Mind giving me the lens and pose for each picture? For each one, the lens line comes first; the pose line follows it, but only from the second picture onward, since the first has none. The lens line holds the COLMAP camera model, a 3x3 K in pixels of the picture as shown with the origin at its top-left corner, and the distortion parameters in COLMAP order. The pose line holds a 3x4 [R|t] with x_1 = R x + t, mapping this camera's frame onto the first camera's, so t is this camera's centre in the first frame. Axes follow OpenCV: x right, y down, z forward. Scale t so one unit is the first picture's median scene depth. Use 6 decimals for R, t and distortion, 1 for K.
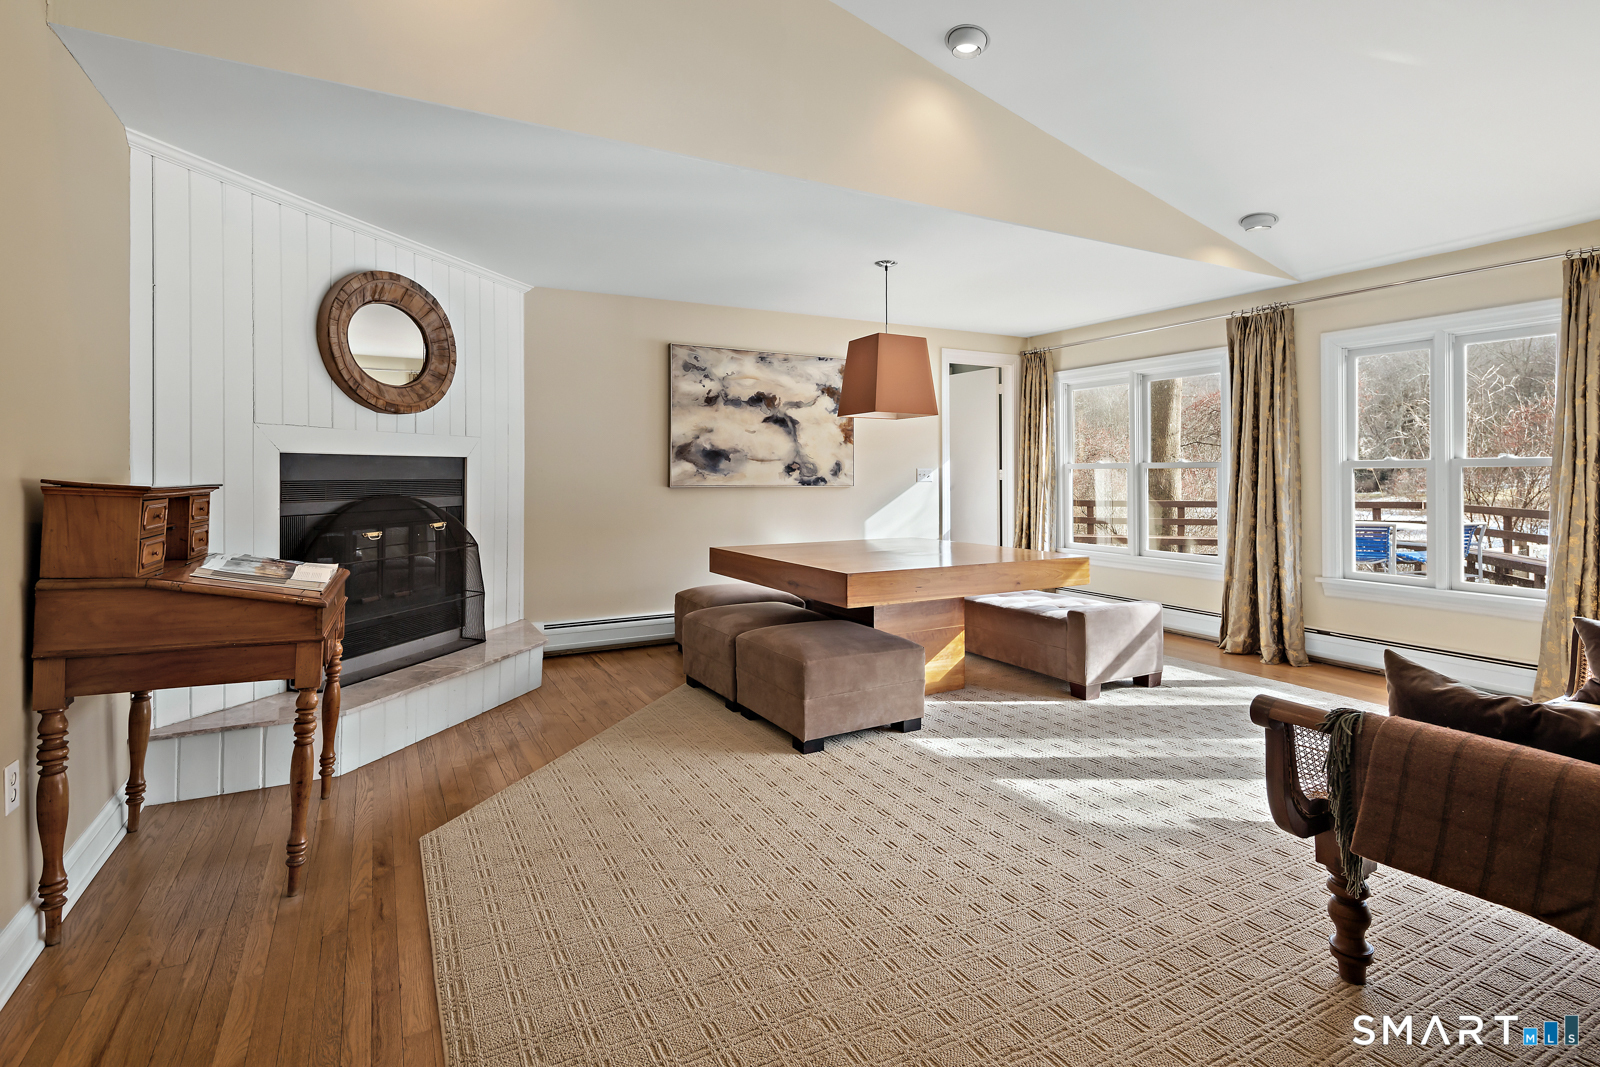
lens RADIAL K [[775.2, 0, 807.4], [0, 775.2, 473.7], [0, 0, 1]] dist [0.002956, 0.000515]
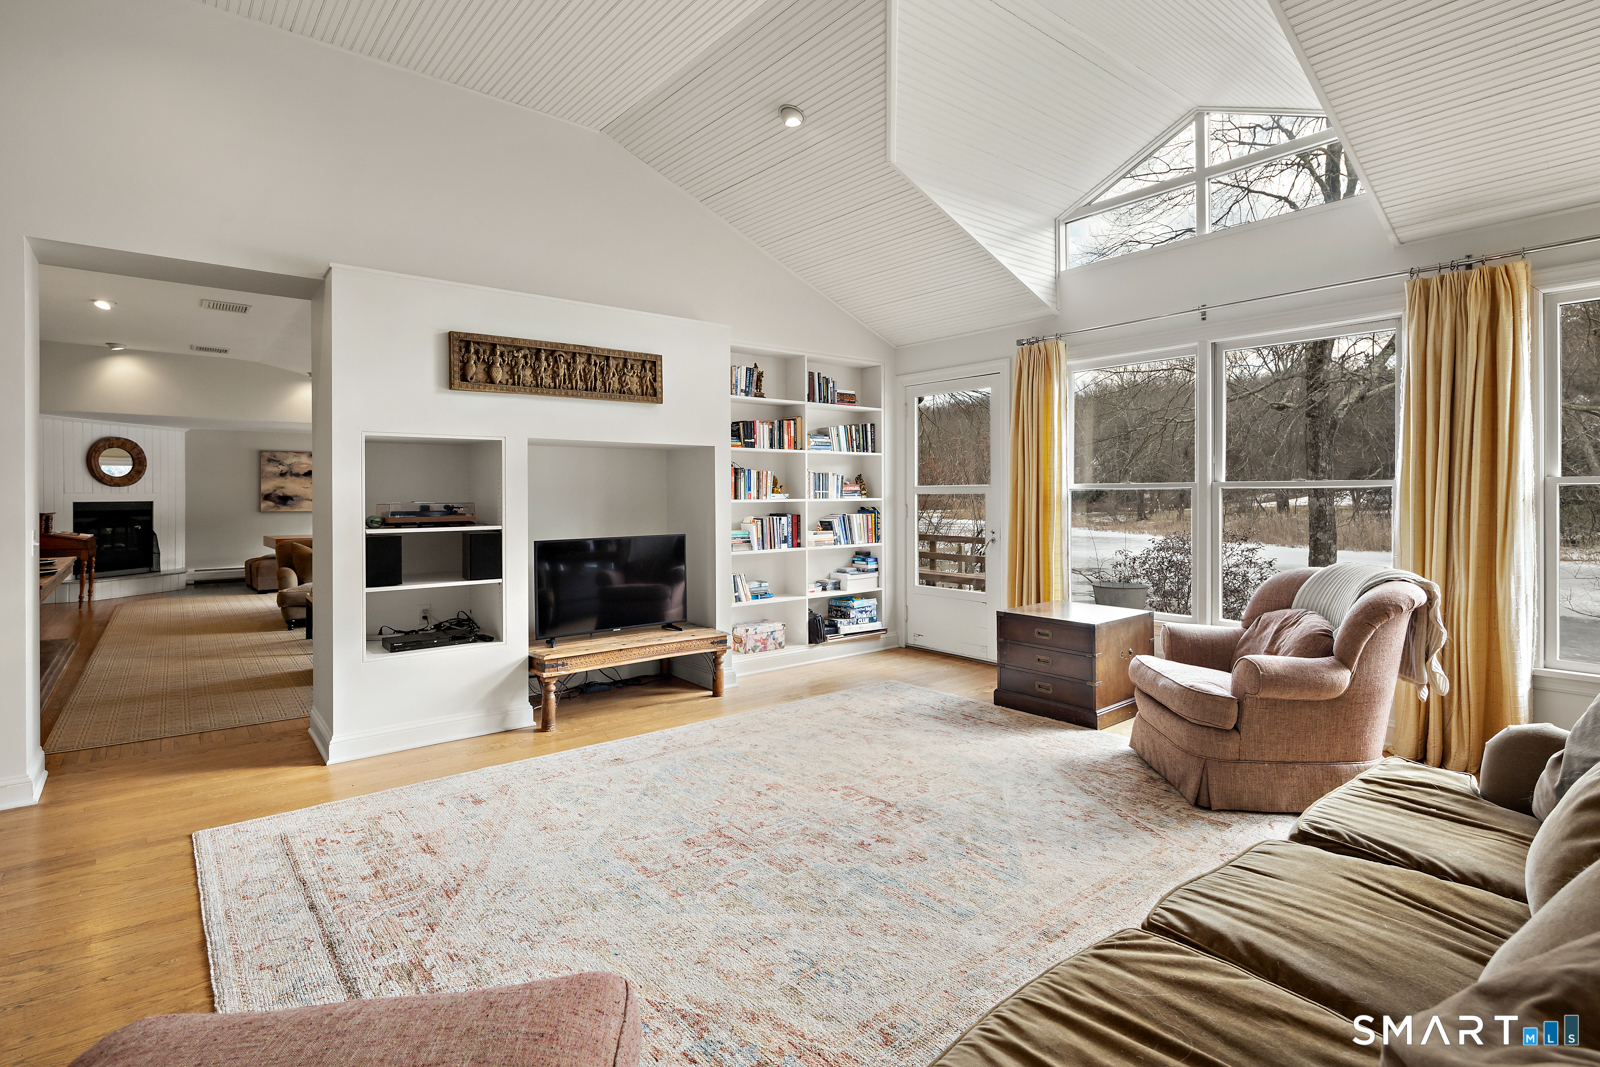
lens RADIAL K [[775.2, 0, 794.8], [0, 775.2, 484.8], [0, 0, 1]] dist [0.002956, 0.000515]
pose [[0.983908, -0.011389, 0.178311, 0.985656], [0.016207, 0.999541, -0.025587, 0.020440], [-0.177938, 0.028066, 0.983641, -1.579167]]
